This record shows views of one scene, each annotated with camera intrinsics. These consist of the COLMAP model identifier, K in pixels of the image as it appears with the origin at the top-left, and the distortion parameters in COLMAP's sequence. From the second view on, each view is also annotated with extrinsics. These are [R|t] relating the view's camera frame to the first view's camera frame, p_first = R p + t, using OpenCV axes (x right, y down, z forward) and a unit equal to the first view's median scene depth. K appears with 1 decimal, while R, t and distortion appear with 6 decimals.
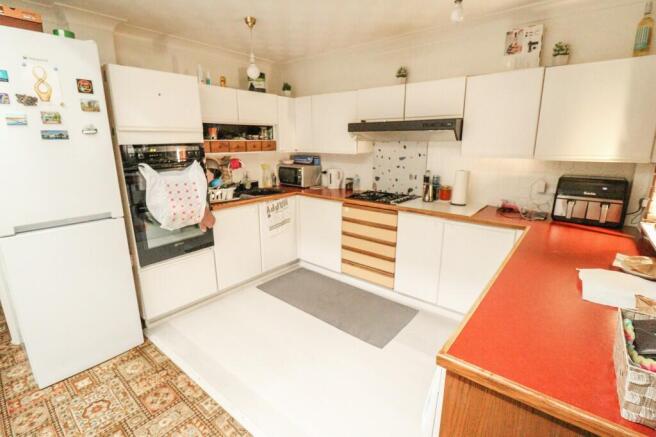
lens RADIAL K [[306.0, 0, 330.0], [0, 306.0, 213.3], [0, 0, 1]] dist [0.002210, -0.014670]
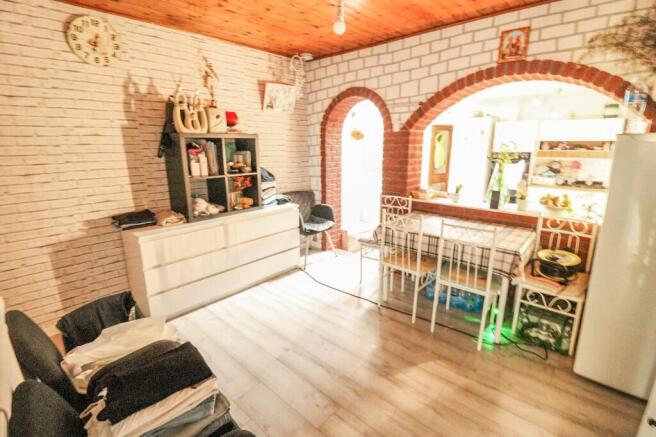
lens RADIAL K [[306.0, 0, 330.0], [0, 306.0, 213.3], [0, 0, 1]] dist [0.002210, -0.014670]
pose [[-0.046271, 0.223923, -0.973508, 1.264295], [-0.226823, 0.946740, 0.228547, -0.002213], [0.972836, 0.231390, 0.006984, -0.165587]]
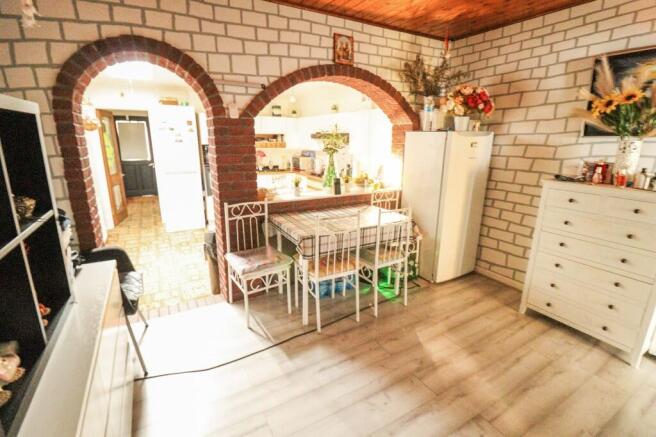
lens RADIAL K [[306.0, 0, 330.0], [0, 306.0, 213.3], [0, 0, 1]] dist [0.002210, -0.014670]
pose [[0.933810, 0.099102, -0.343770, 0.744862], [-0.096051, 0.995038, 0.025939, 0.109221], [0.344635, 0.008797, 0.938696, -0.613405]]
